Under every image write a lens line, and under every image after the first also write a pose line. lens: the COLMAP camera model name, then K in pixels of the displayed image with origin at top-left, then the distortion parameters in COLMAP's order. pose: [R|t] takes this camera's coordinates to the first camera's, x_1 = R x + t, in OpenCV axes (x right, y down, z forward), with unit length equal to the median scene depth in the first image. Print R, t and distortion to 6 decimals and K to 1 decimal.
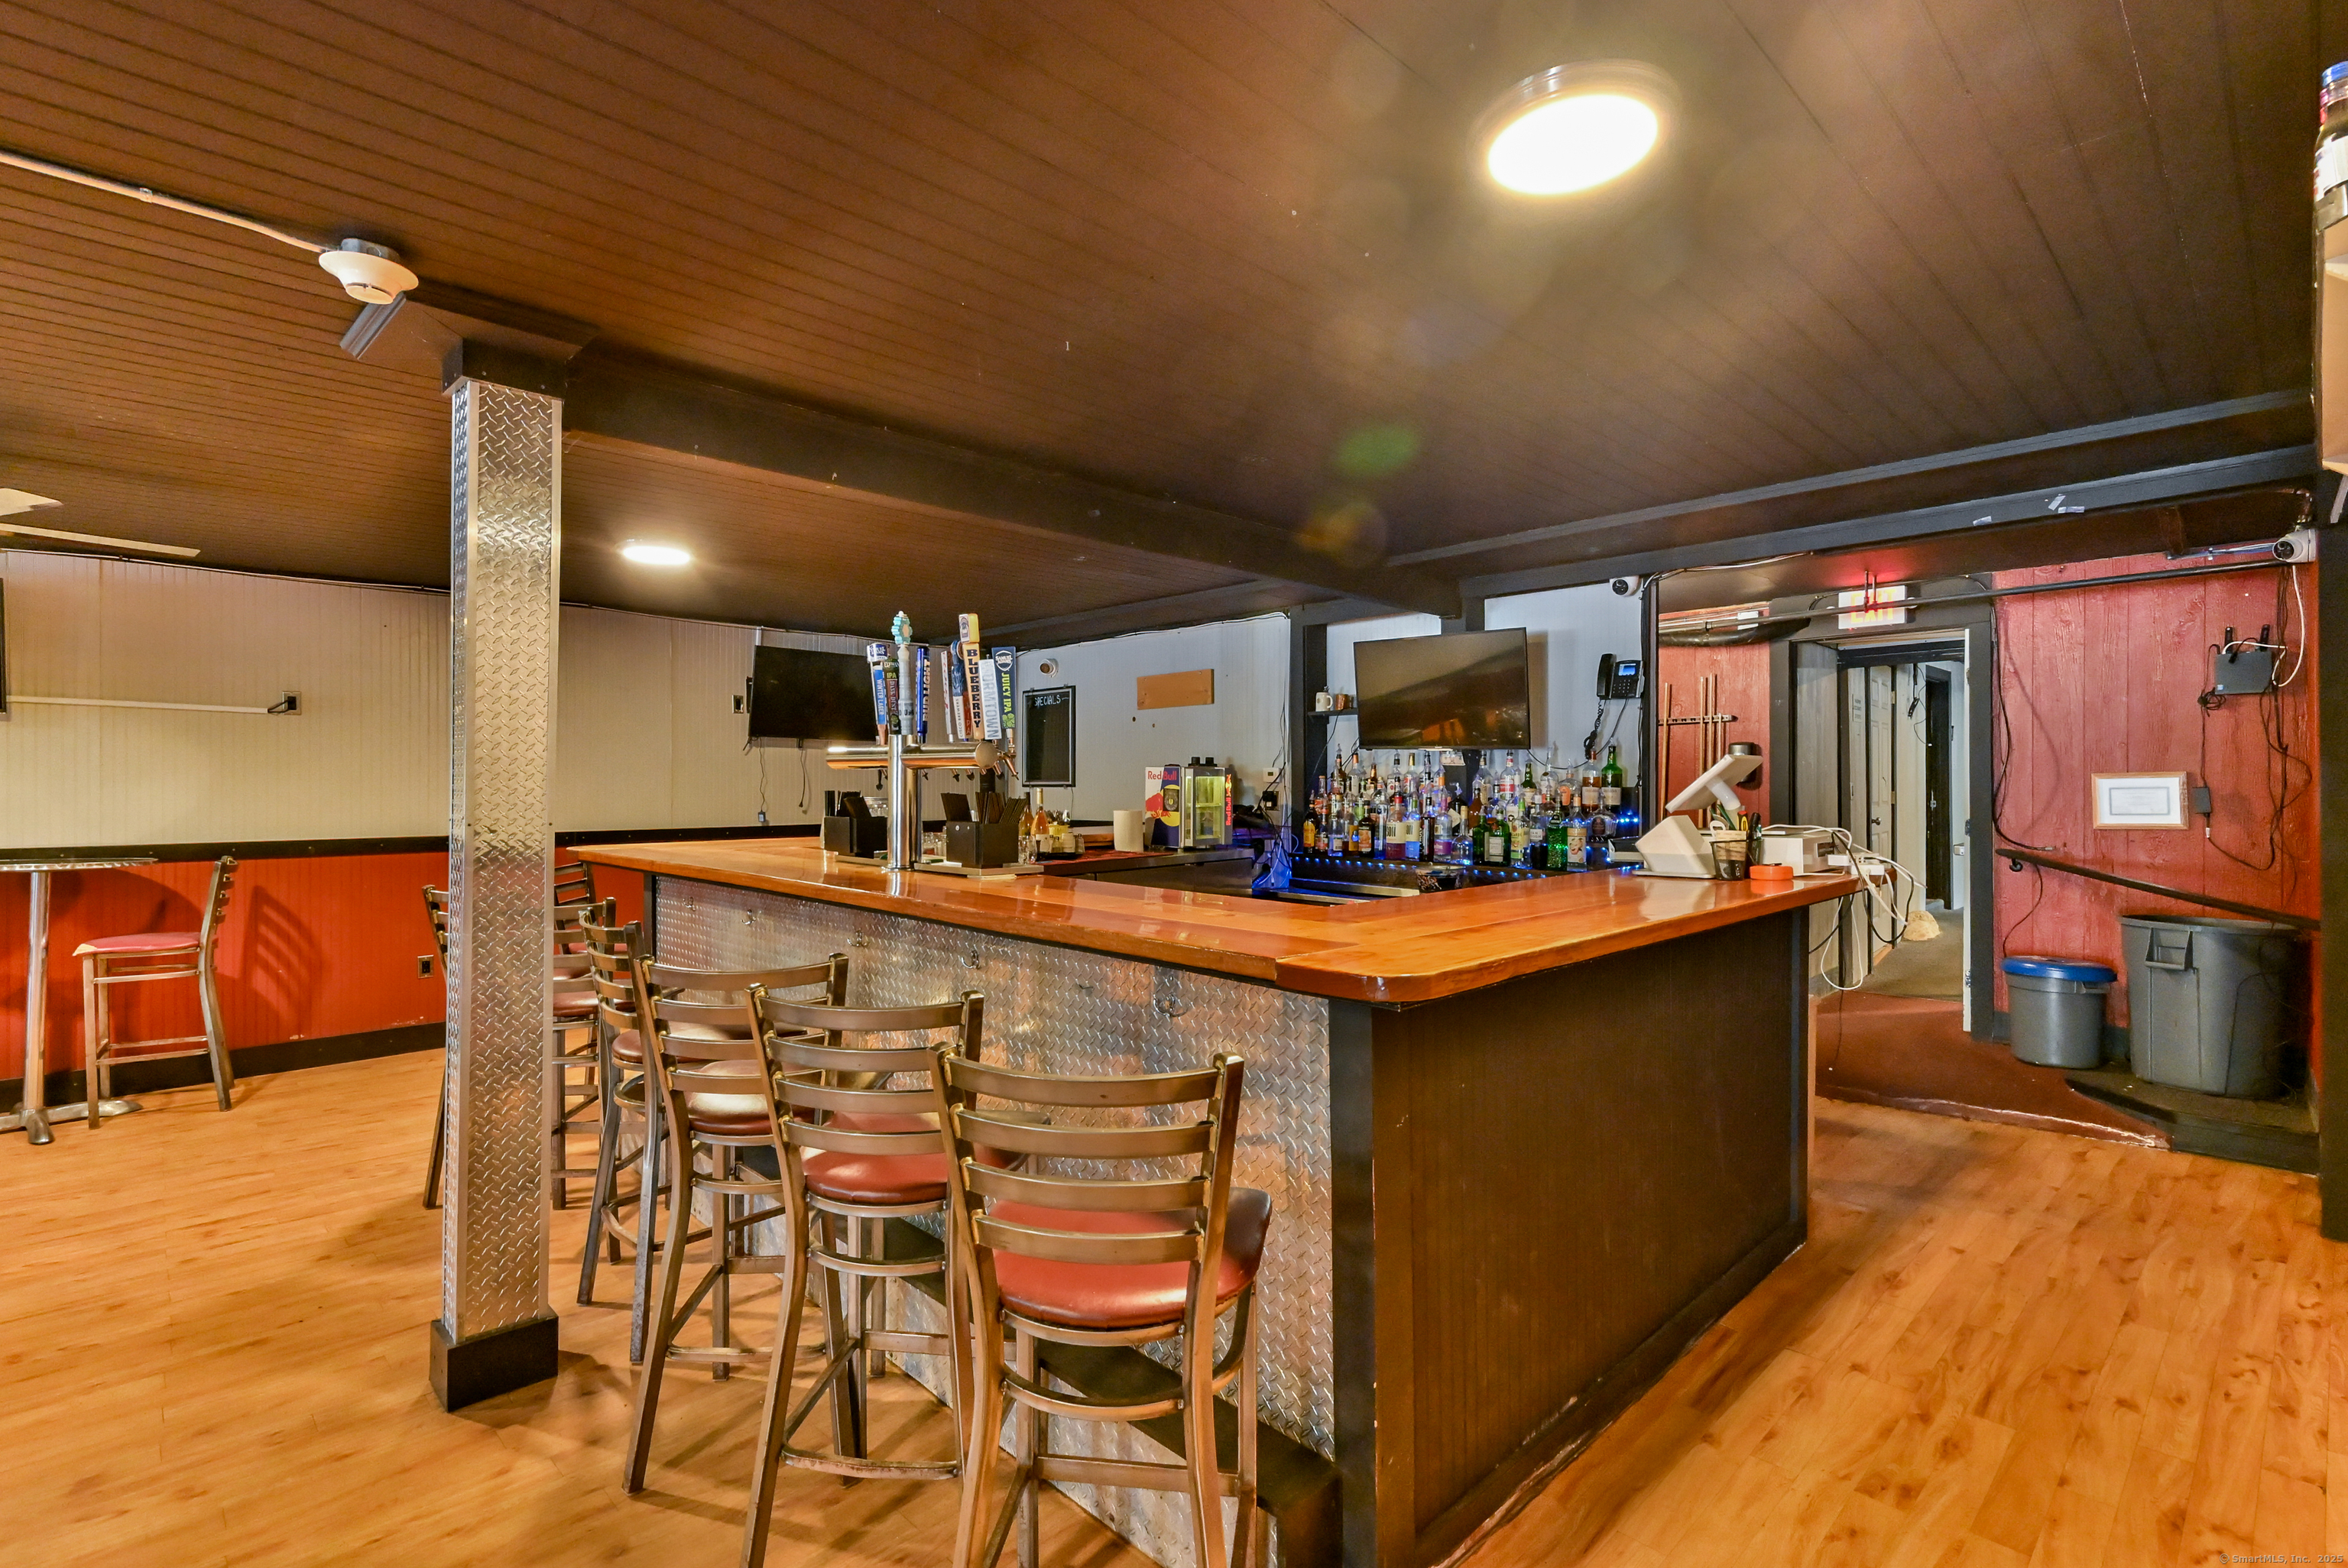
lens RADIAL K [[1080.5, 0, 1158.8], [0, 1080.5, 789.1], [0, 0, 1]] dist [-0.003416, -0.000827]
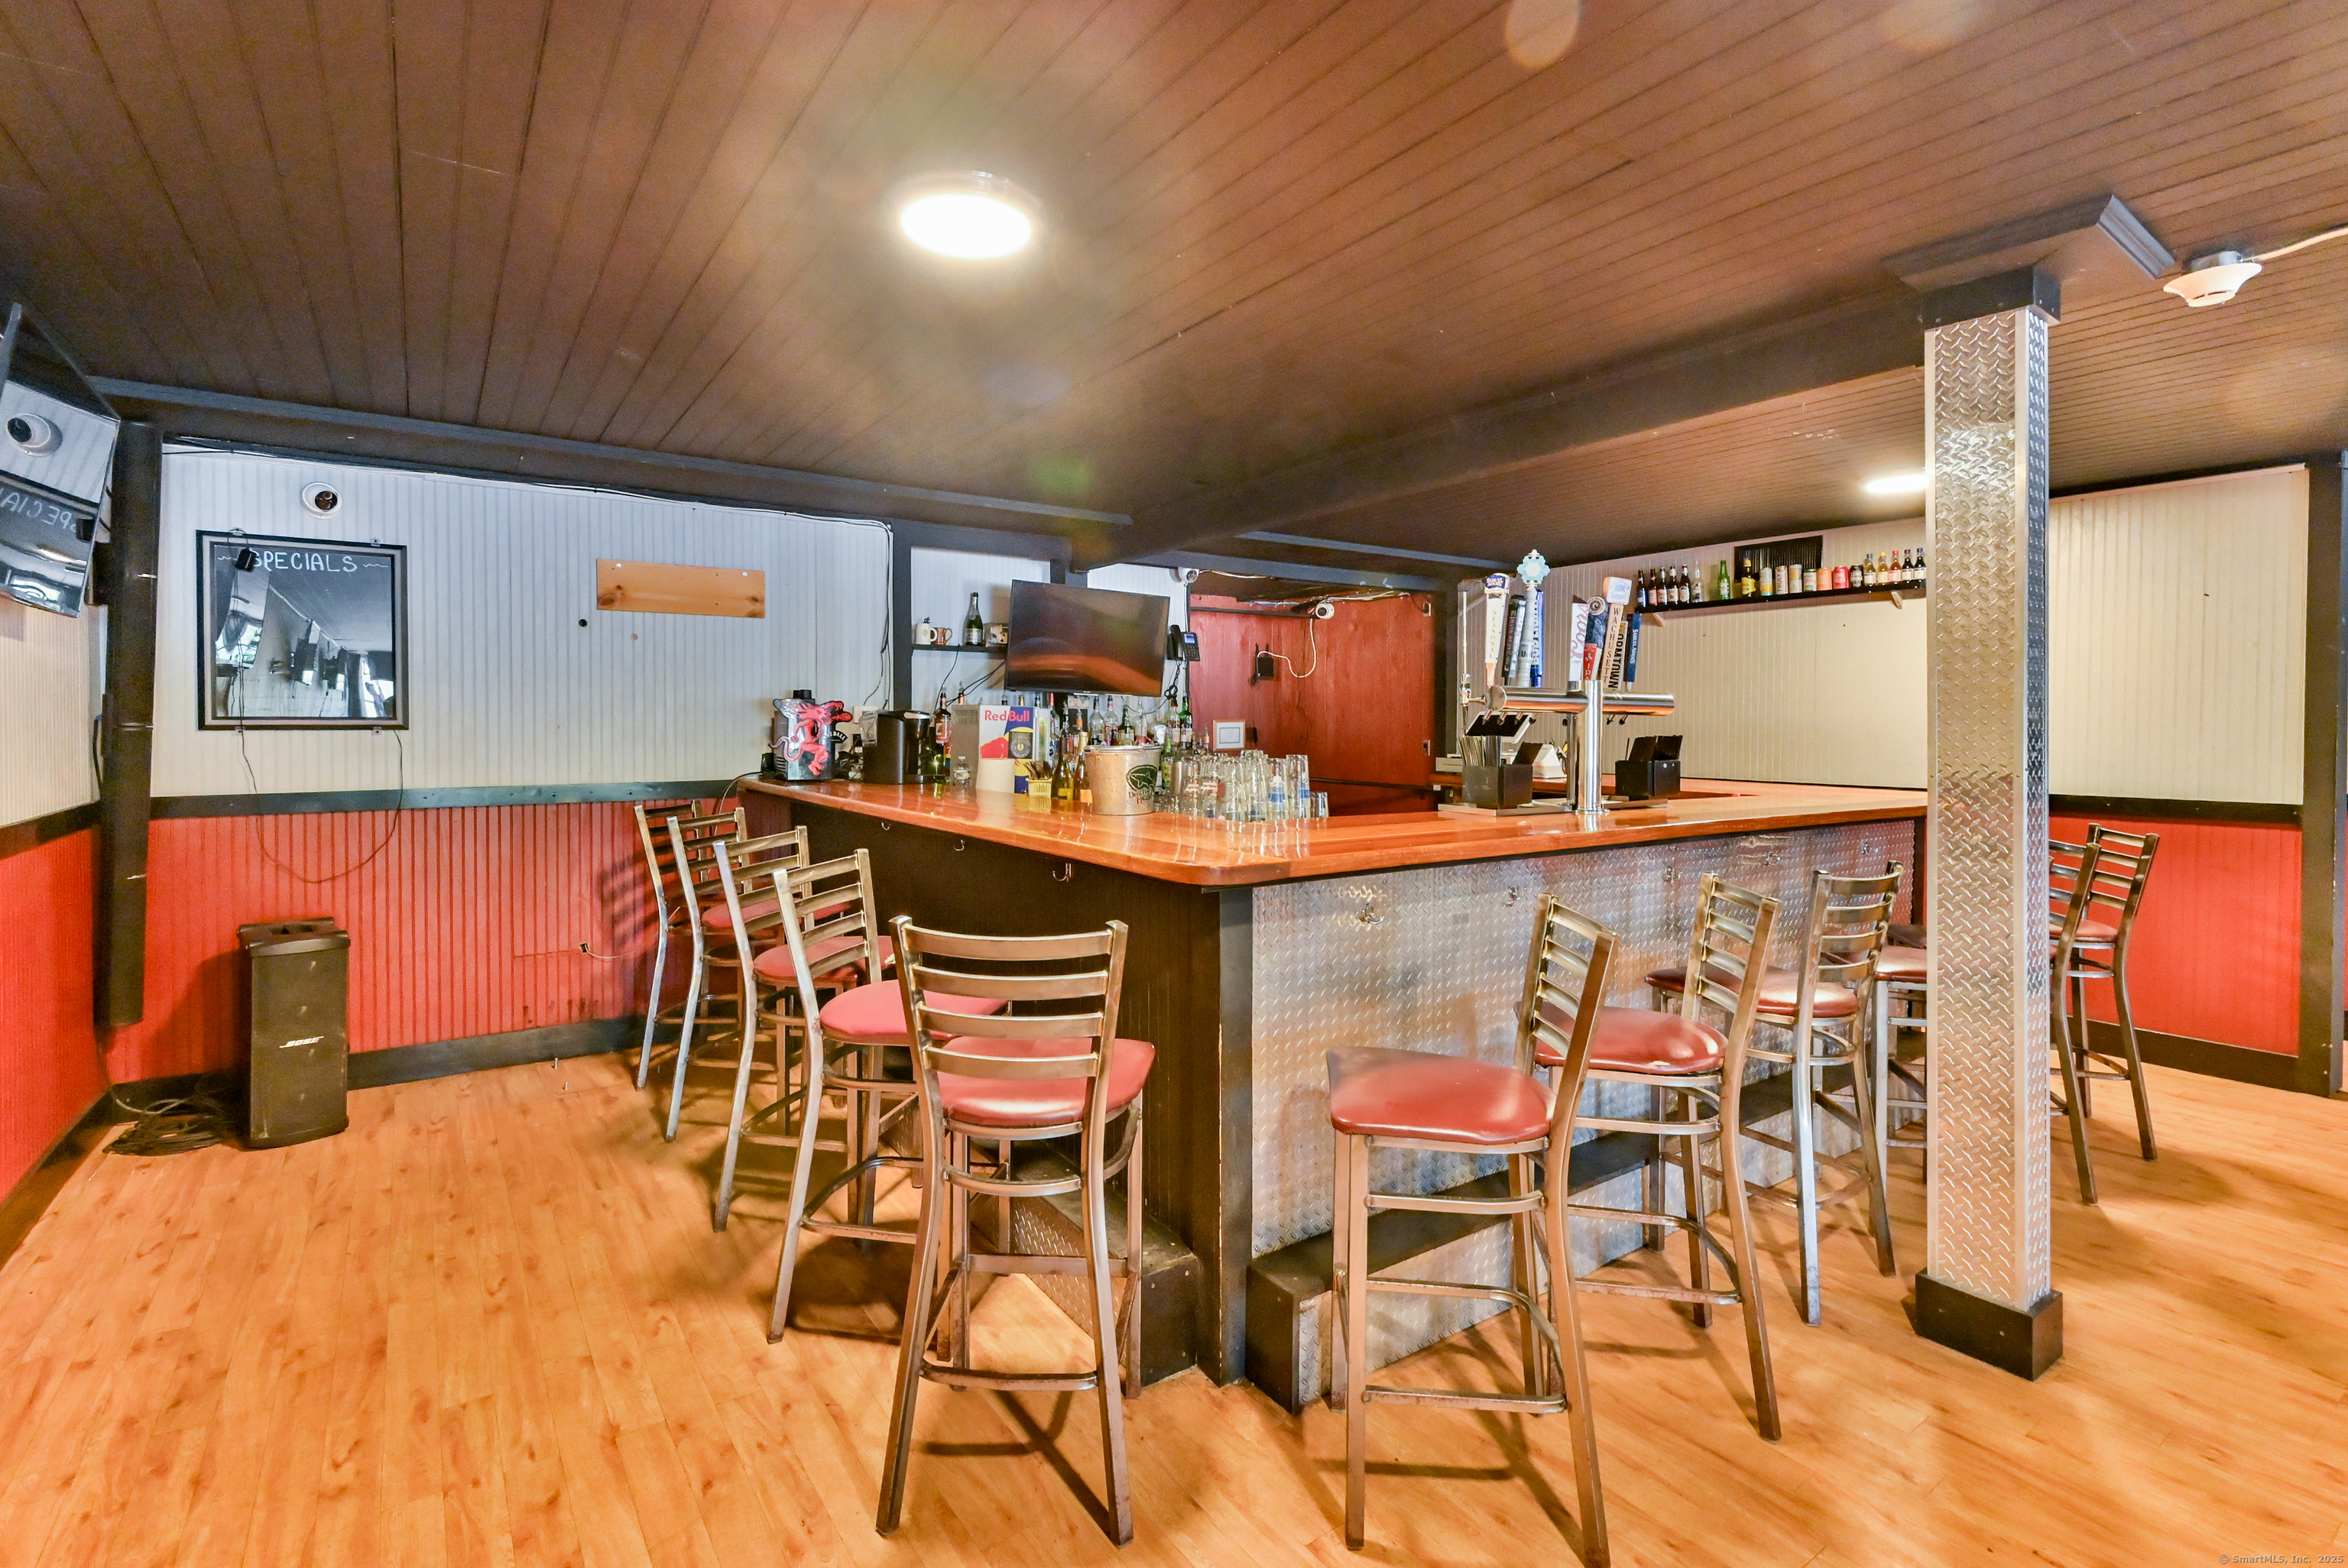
lens RADIAL K [[1071.6, 0, 1174.8], [0, 1071.6, 734.1], [0, 0, 1]] dist [-0.009942, -0.000347]
pose [[0.143123, -0.010191, 0.989652, -0.779001], [0.002278, 0.999948, 0.009968, -0.006574], [-0.989702, 0.000827, 0.143139, 0.744721]]
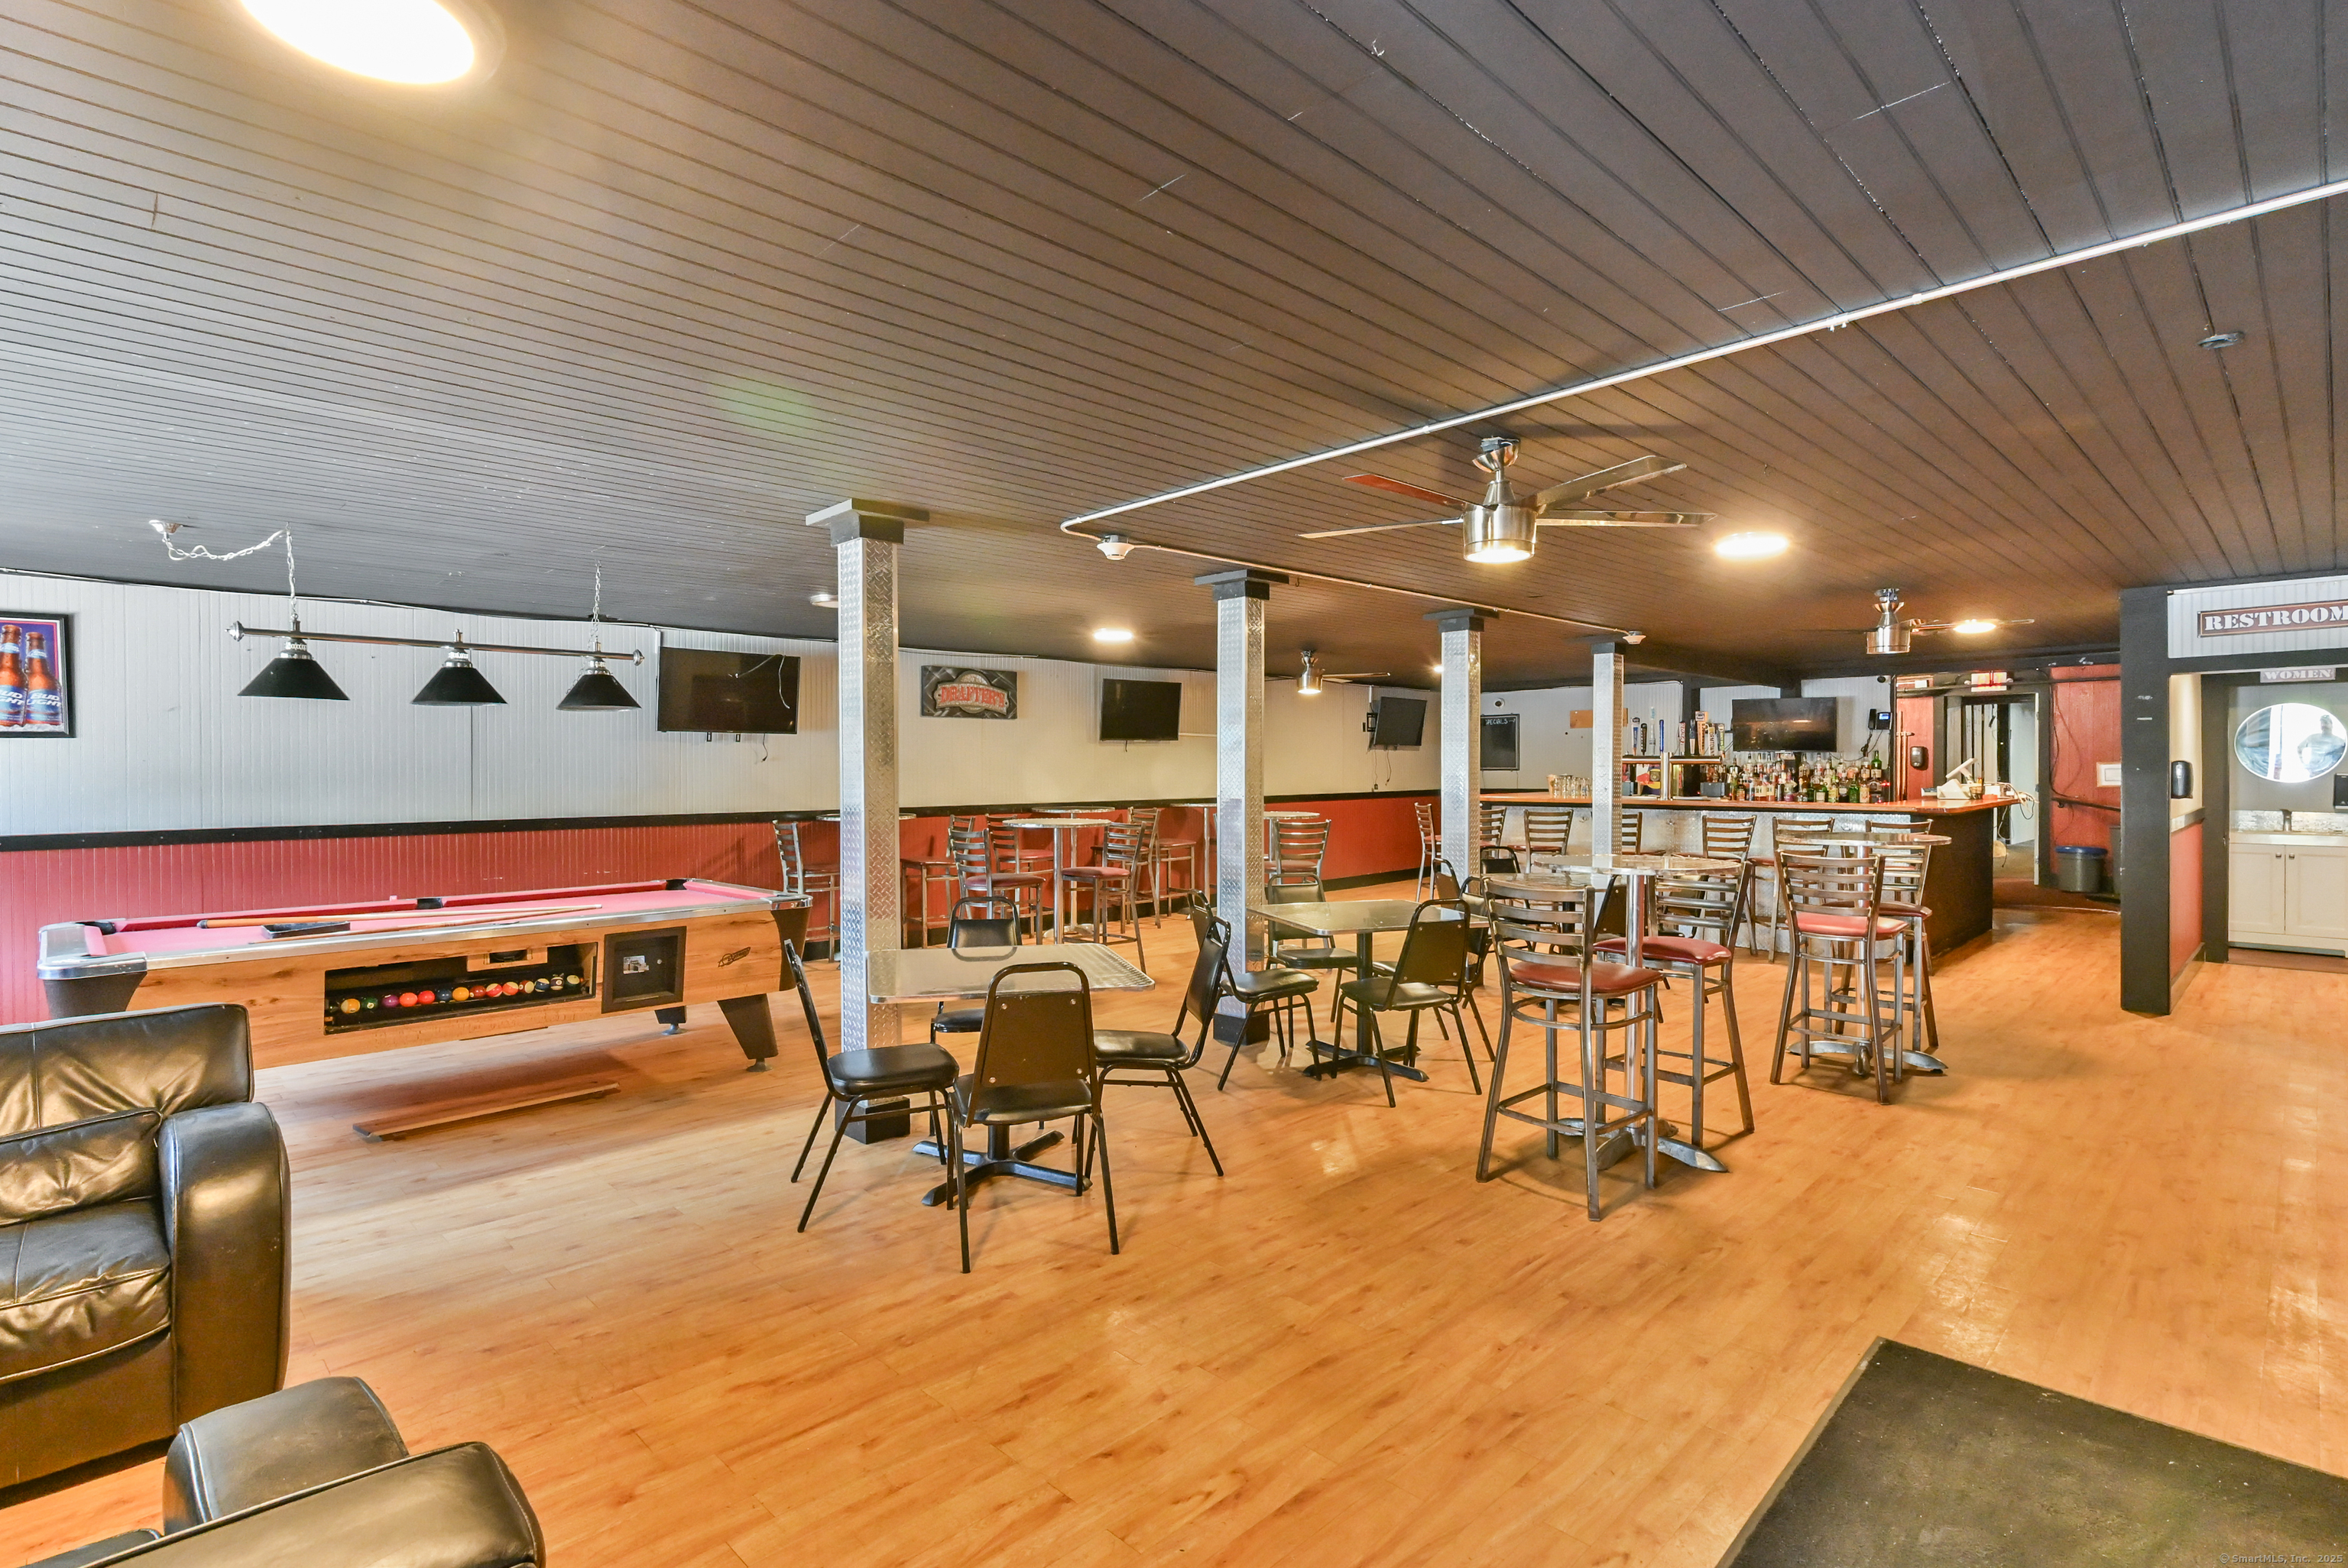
lens RADIAL K [[1138.6, 0, 1098.6], [0, 1138.6, 778.7], [0, 0, 1]] dist [0.000844, -0.000217]
pose [[0.999822, -0.003500, -0.018549, -1.025082], [0.003572, 0.999986, 0.003857, 0.002261], [0.018535, -0.003922, 0.999821, -1.238631]]
